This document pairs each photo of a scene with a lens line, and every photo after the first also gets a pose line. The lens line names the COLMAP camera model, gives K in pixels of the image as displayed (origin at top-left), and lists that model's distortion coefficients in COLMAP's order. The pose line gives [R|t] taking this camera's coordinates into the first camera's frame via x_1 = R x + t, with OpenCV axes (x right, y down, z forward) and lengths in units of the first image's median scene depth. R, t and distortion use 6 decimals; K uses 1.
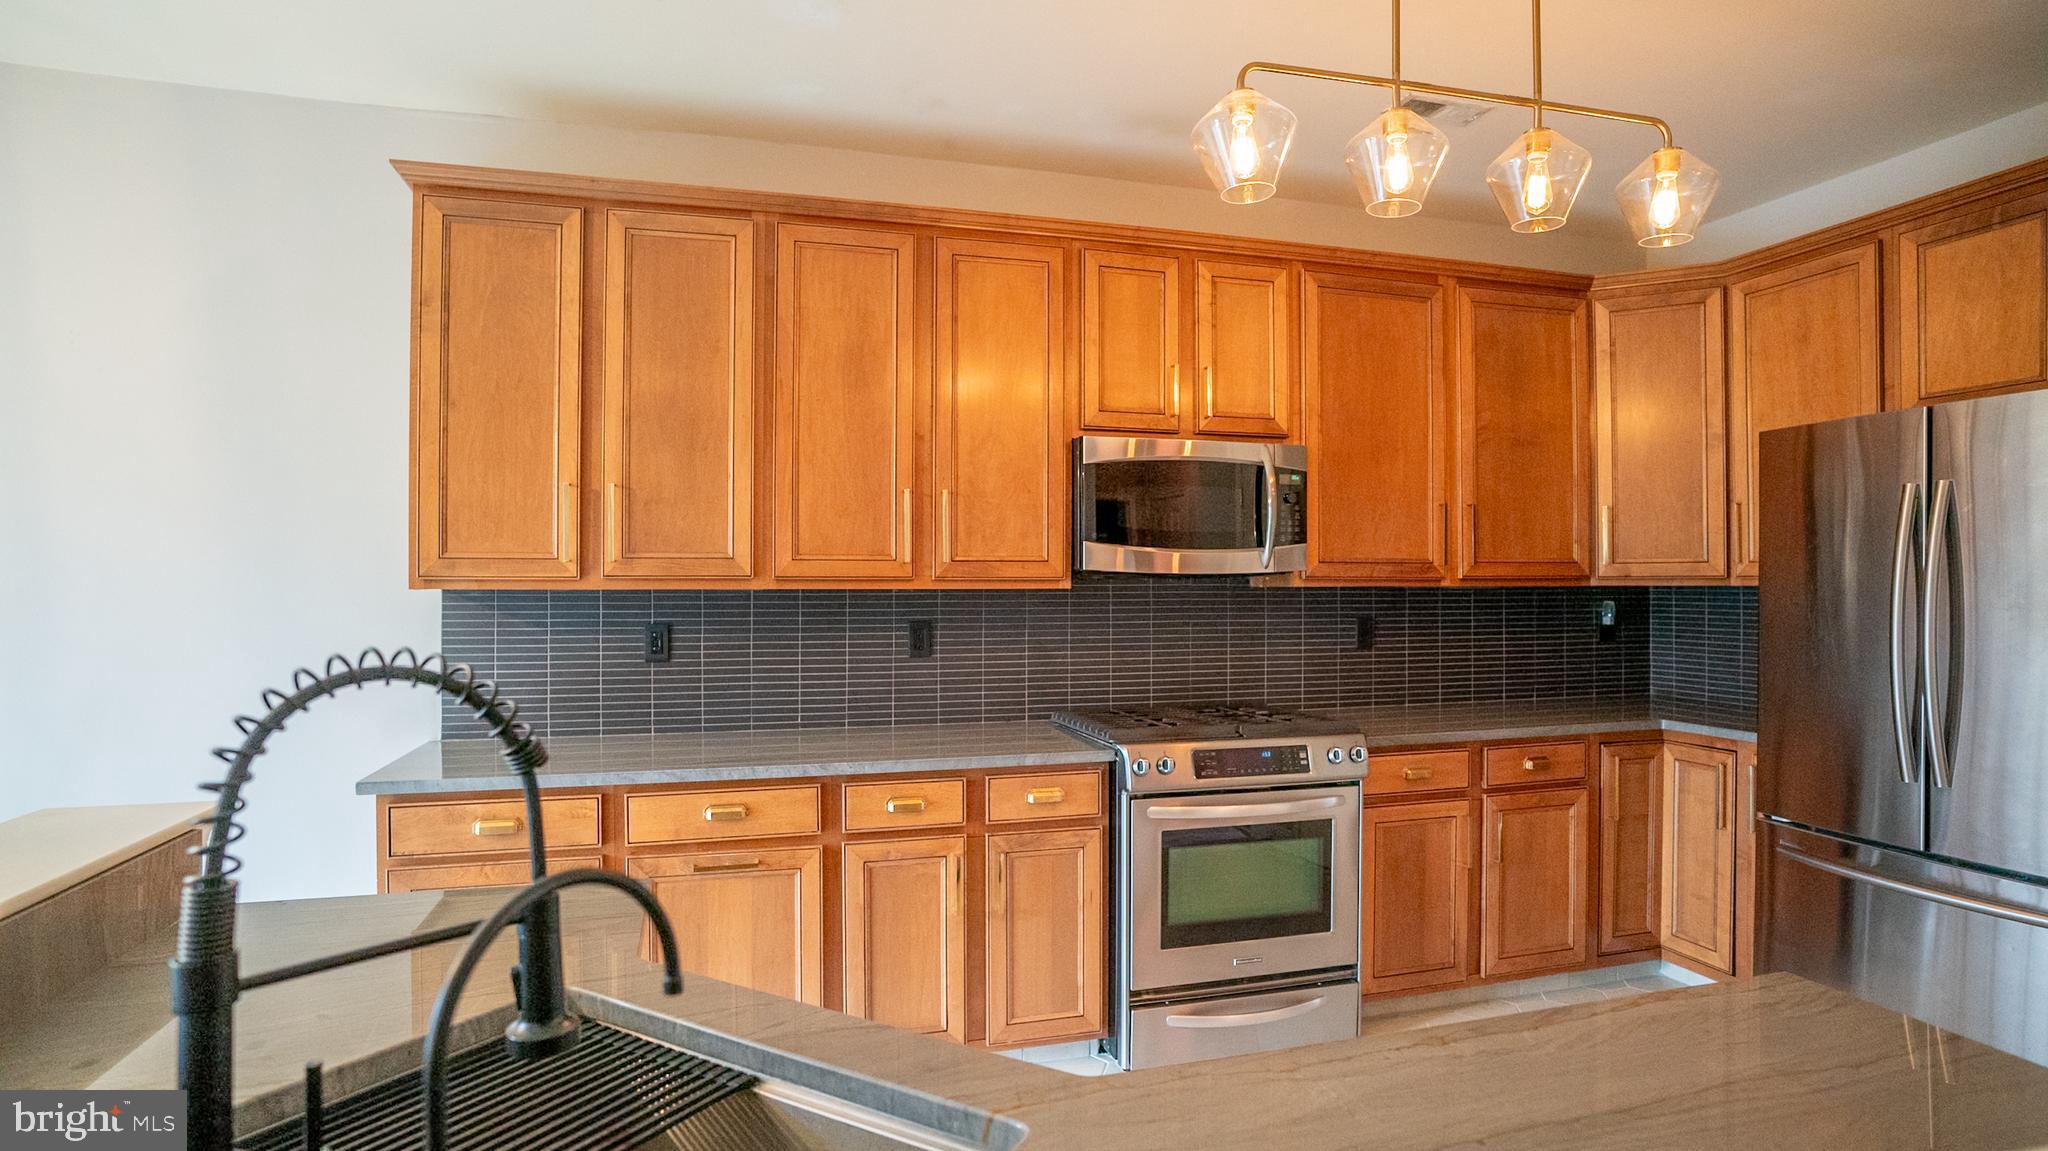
lens RADIAL K [[1068.3, 0, 1020.4], [0, 1068.3, 573.7], [0, 0, 1]] dist [-0.063096, 0.031818]
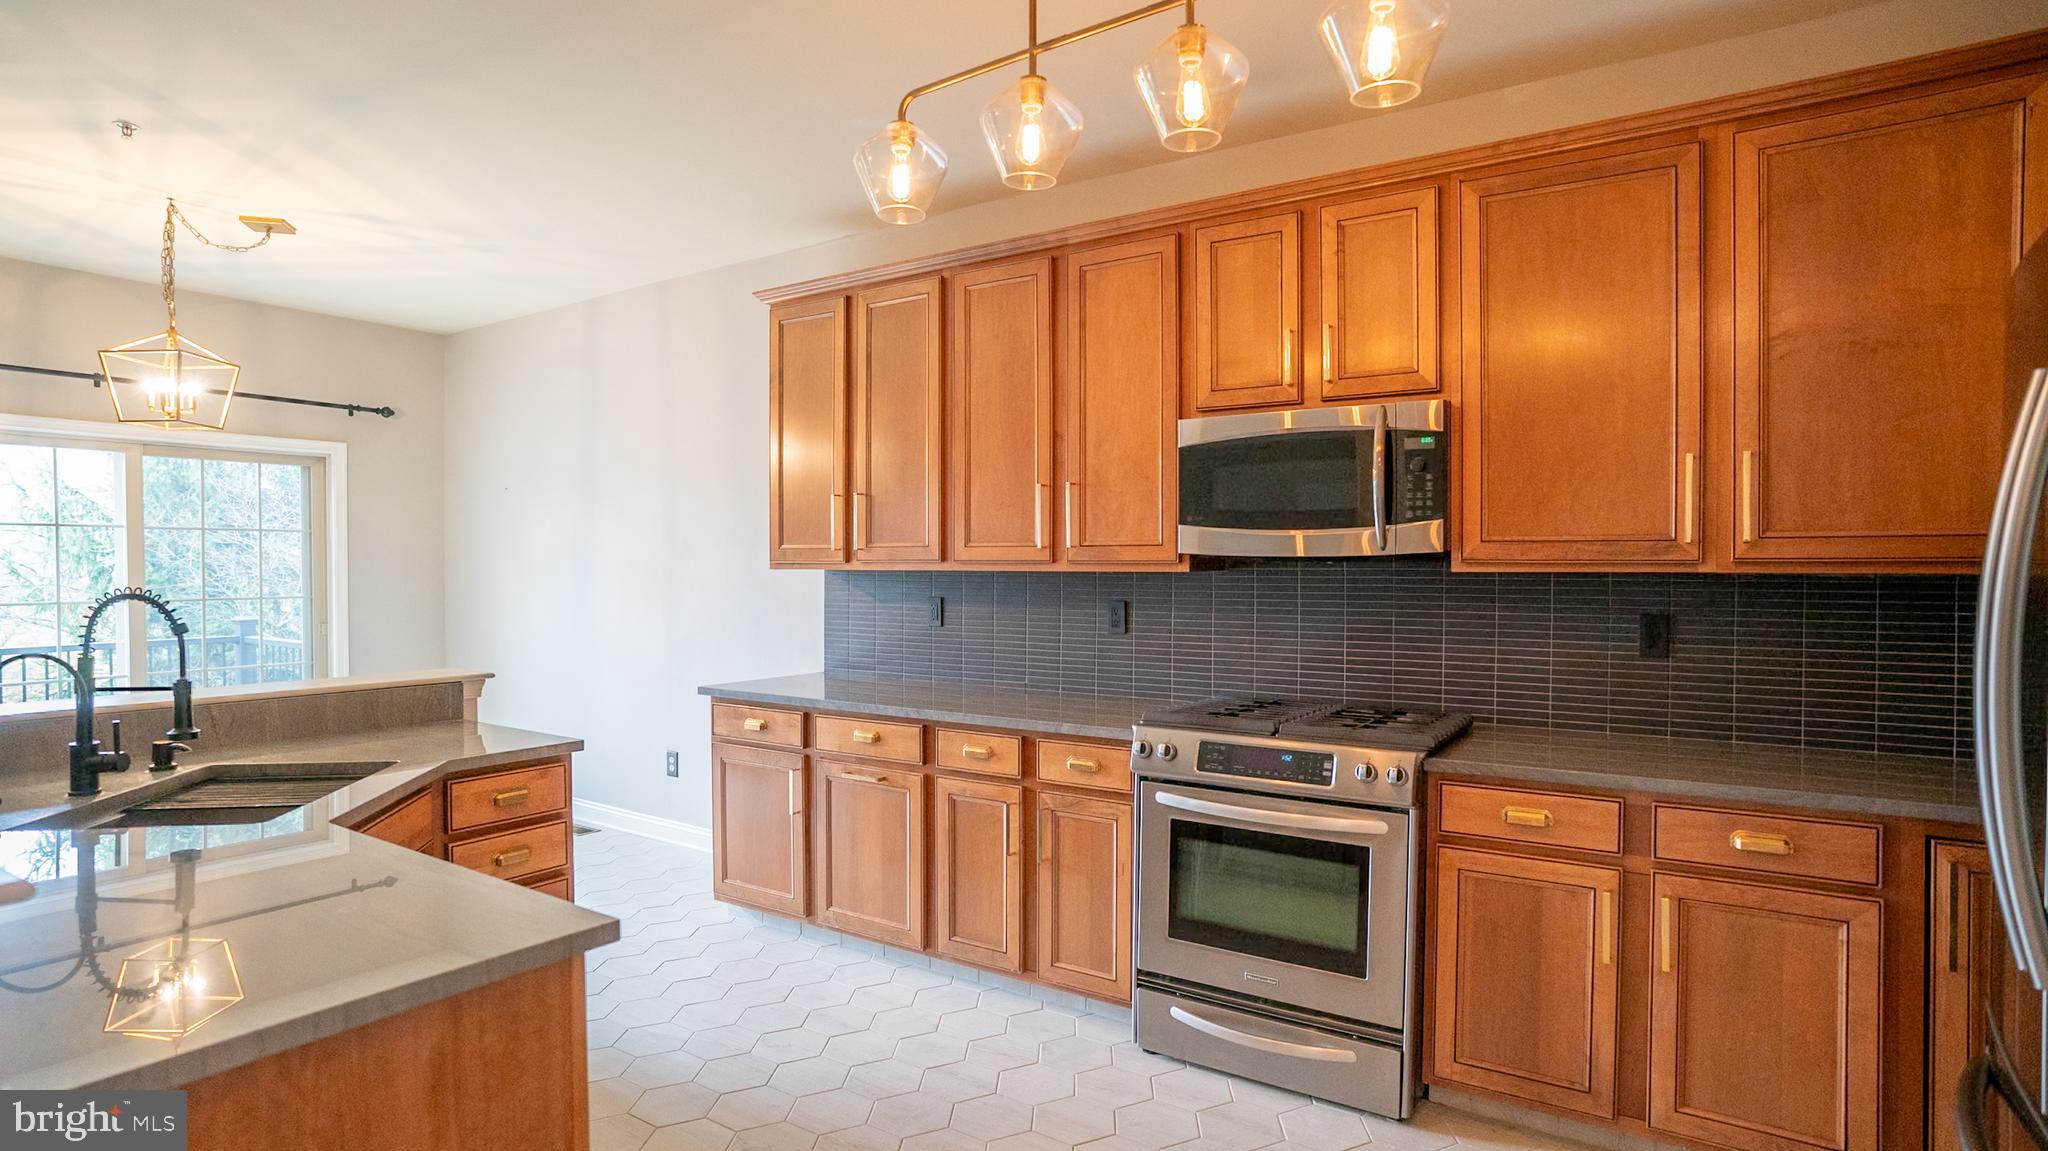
lens RADIAL K [[1068.3, 0, 998.4], [0, 1068.3, 569.7], [0, 0, 1]] dist [-0.063096, 0.031818]
pose [[0.633134, 0.004022, -0.774032, 0.735988], [0.005072, 0.999943, 0.009345, 0.001635], [0.774026, -0.009843, 0.633078, 0.235886]]
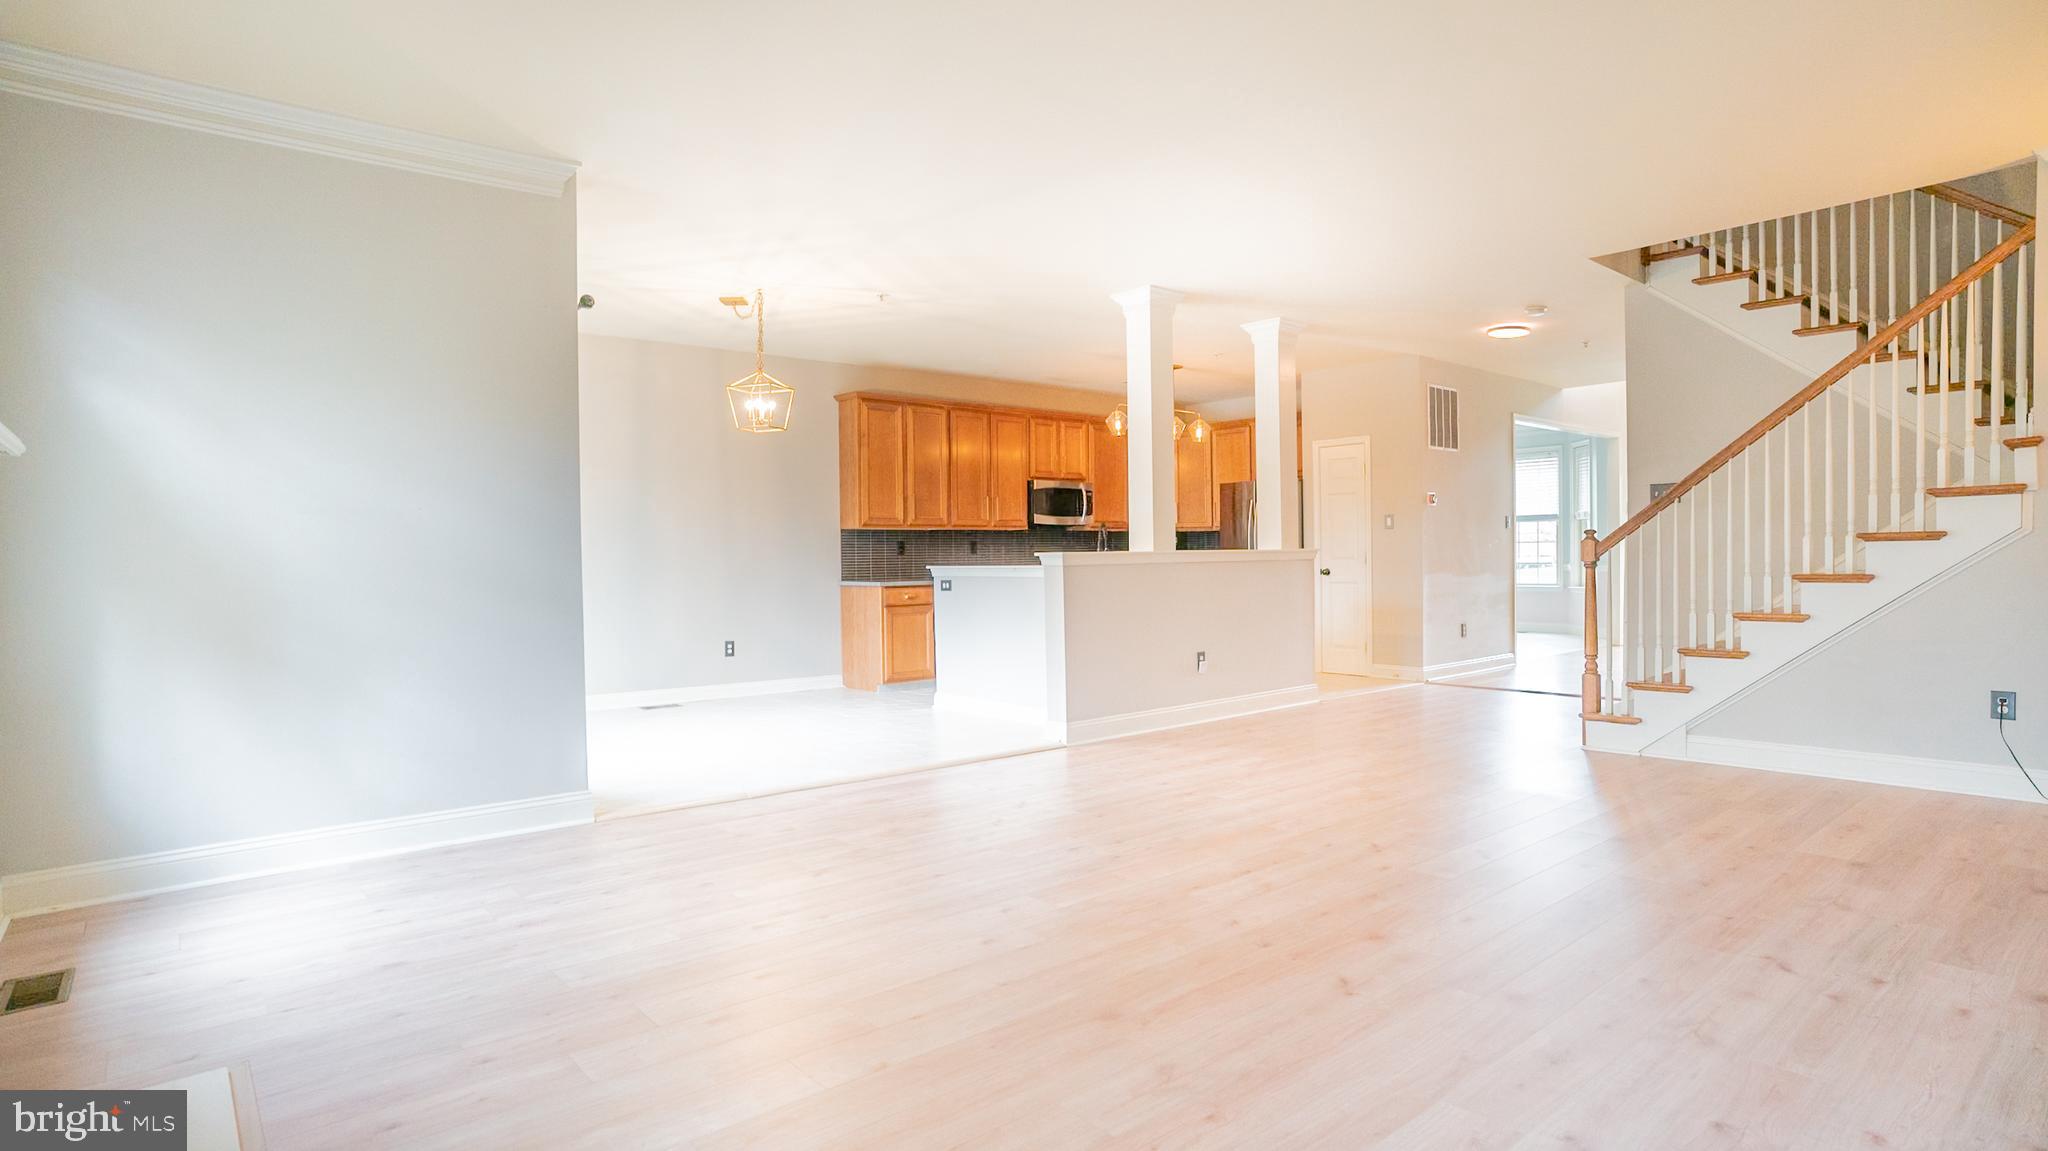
lens RADIAL K [[1068.3, 0, 1017.6], [0, 1068.3, 577.0], [0, 0, 1]] dist [-0.063096, 0.031818]
pose [[0.911204, -0.017867, 0.411567, -1.282446], [0.007329, 0.999604, 0.027170, 0.068116], [-0.411889, -0.021741, 0.910975, -1.835230]]
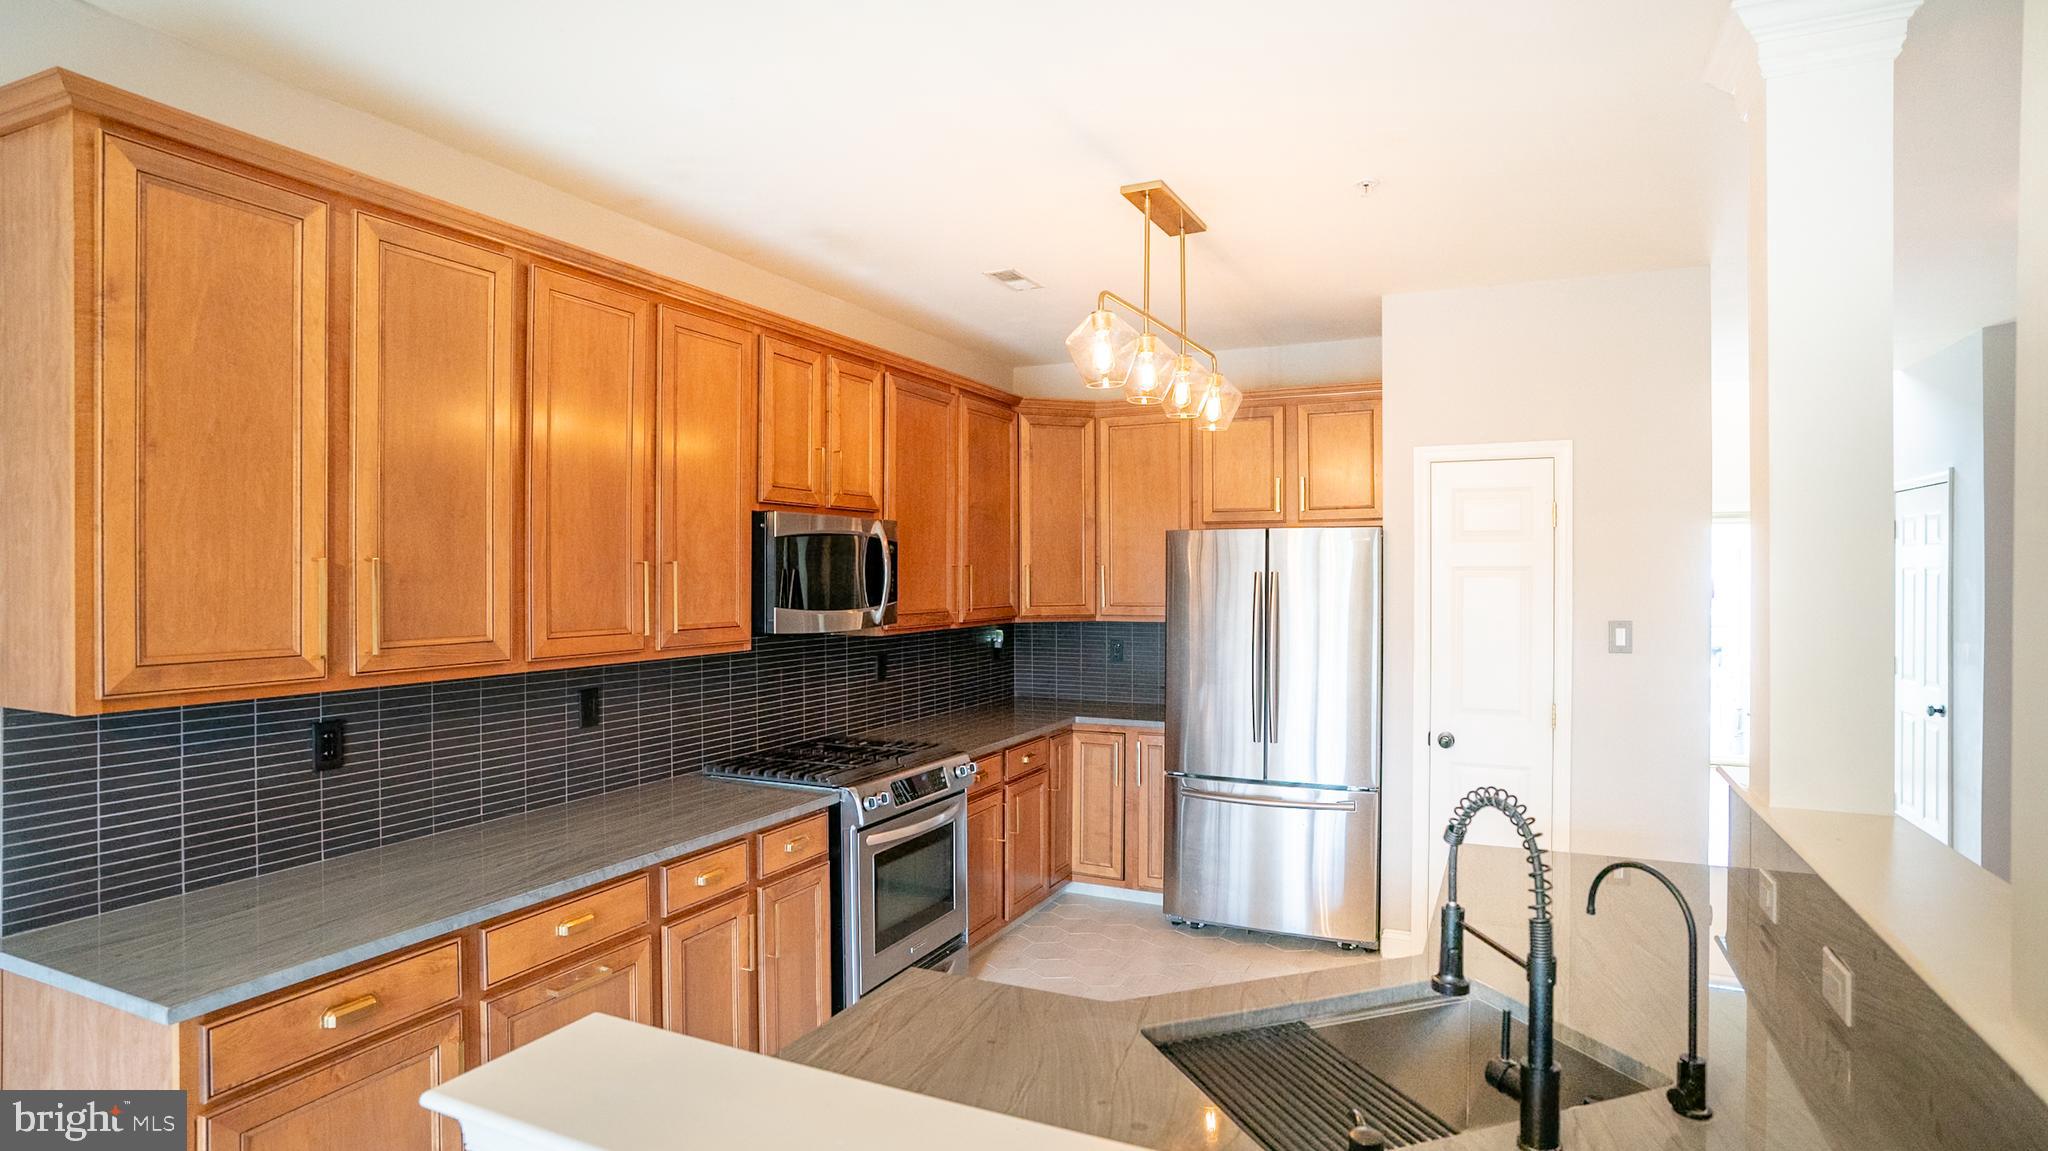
lens RADIAL K [[1068.3, 0, 1031.5], [0, 1068.3, 582.3], [0, 0, 1]] dist [-0.063096, 0.031818]
pose [[0.653942, -0.005943, 0.756521, -0.601072], [-0.008903, 0.999839, 0.015550, -0.076282], [-0.756492, -0.016904, 0.653785, 0.089273]]
